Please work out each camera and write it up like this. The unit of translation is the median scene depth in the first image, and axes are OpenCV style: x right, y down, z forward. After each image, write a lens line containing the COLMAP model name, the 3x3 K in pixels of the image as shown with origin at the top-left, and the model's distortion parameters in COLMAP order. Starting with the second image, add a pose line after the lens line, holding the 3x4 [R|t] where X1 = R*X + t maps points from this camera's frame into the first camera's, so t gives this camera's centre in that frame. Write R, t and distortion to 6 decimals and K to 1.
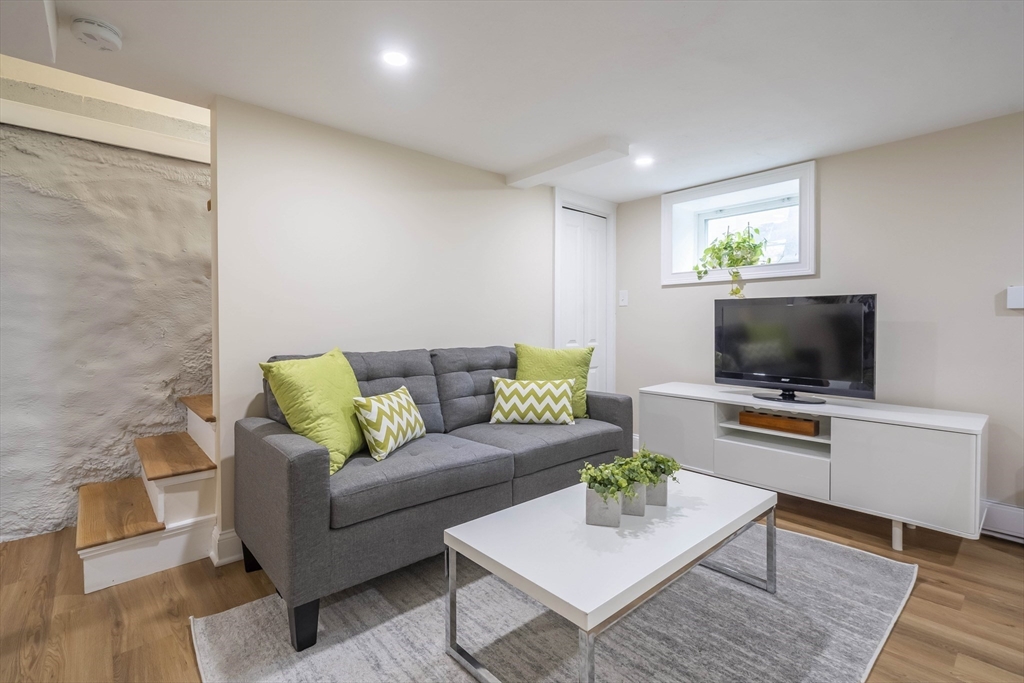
lens RADIAL K [[469.8, 0, 514.5], [0, 469.8, 324.6], [0, 0, 1]] dist [0.000207, -0.000056]
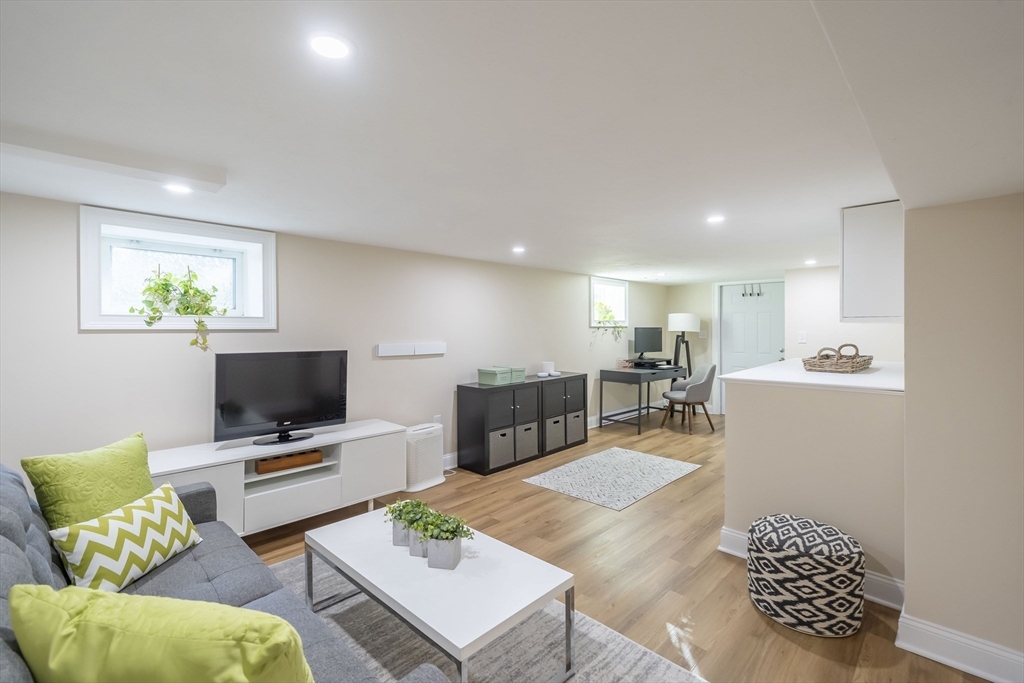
lens RADIAL K [[457.4, 0, 511.5], [0, 457.4, 331.6], [0, 0, 1]] dist [0.000334, 0.000053]
pose [[-0.065949, -0.003369, 0.997817, -0.623507], [0.002077, 0.999992, 0.003514, -0.118445], [-0.997821, 0.002304, -0.065942, 0.555204]]
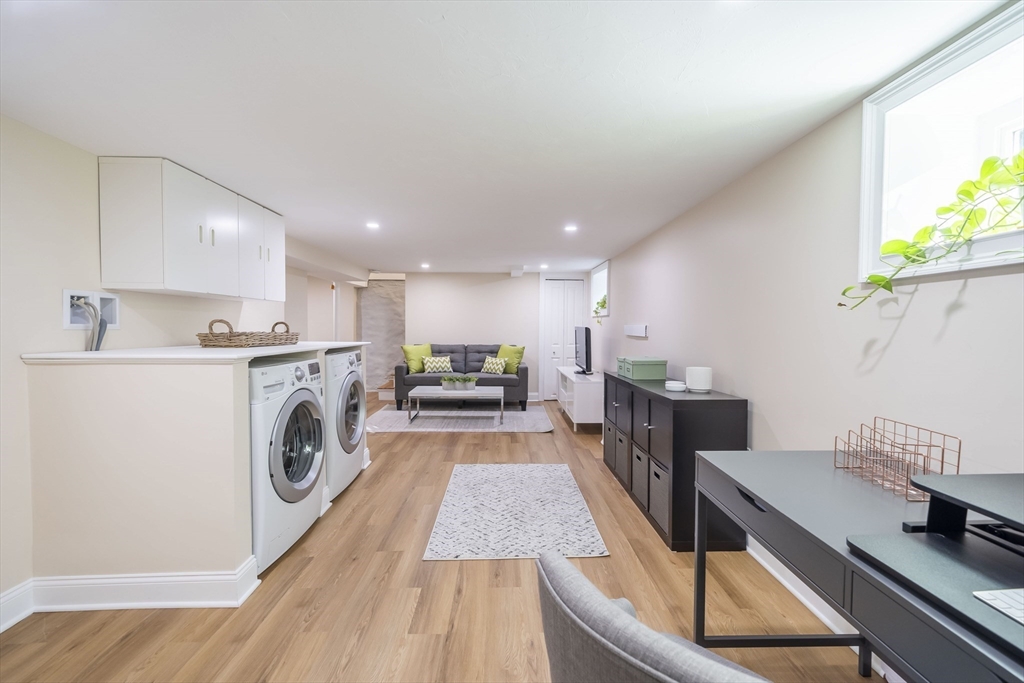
lens RADIAL K [[435.4, 0, 519.1], [0, 435.4, 339.9], [0, 0, 1]] dist [0.000204, -0.000042]
pose [[0.767475, 0.028628, -0.640439, 1.784269], [-0.008772, 0.999378, 0.034160, -0.069790], [0.641019, -0.020599, 0.767249, -0.828775]]
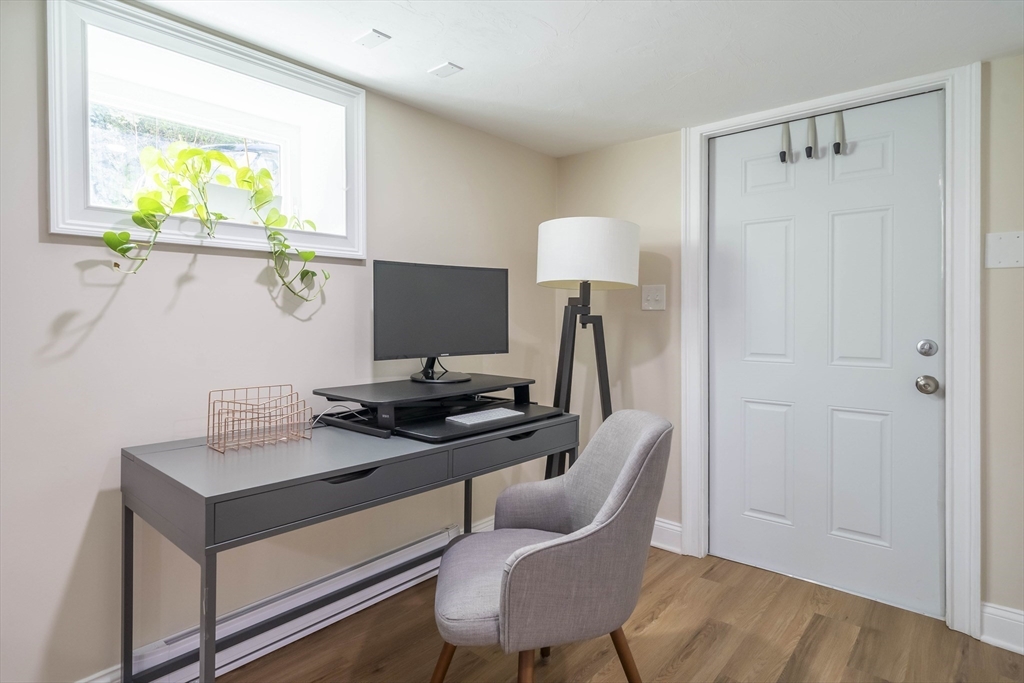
lens RADIAL K [[552.5, 0, 513.2], [0, 552.5, 322.6], [0, 0, 1]] dist [-0.000205, 0.000042]
pose [[-0.133358, -0.005791, 0.991051, 1.125667], [0.002714, 0.999977, 0.006208, -0.044852], [-0.991064, 0.003517, -0.133339, -0.415788]]
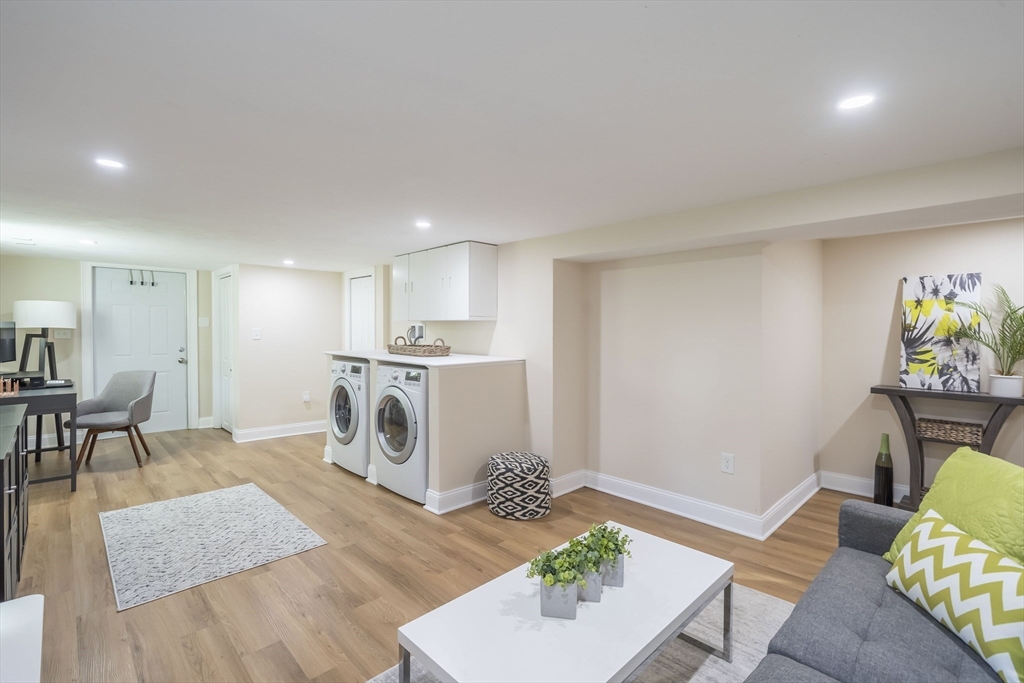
lens RADIAL K [[466.4, 0, 513.3], [0, 466.4, 335.0], [0, 0, 1]] dist [-0.001085, -0.000141]
pose [[-0.999238, 0.000718, -0.039037, 0.281541], [0.000175, 0.999903, 0.013910, -0.106118], [0.039043, 0.013893, -0.999141, 1.280802]]
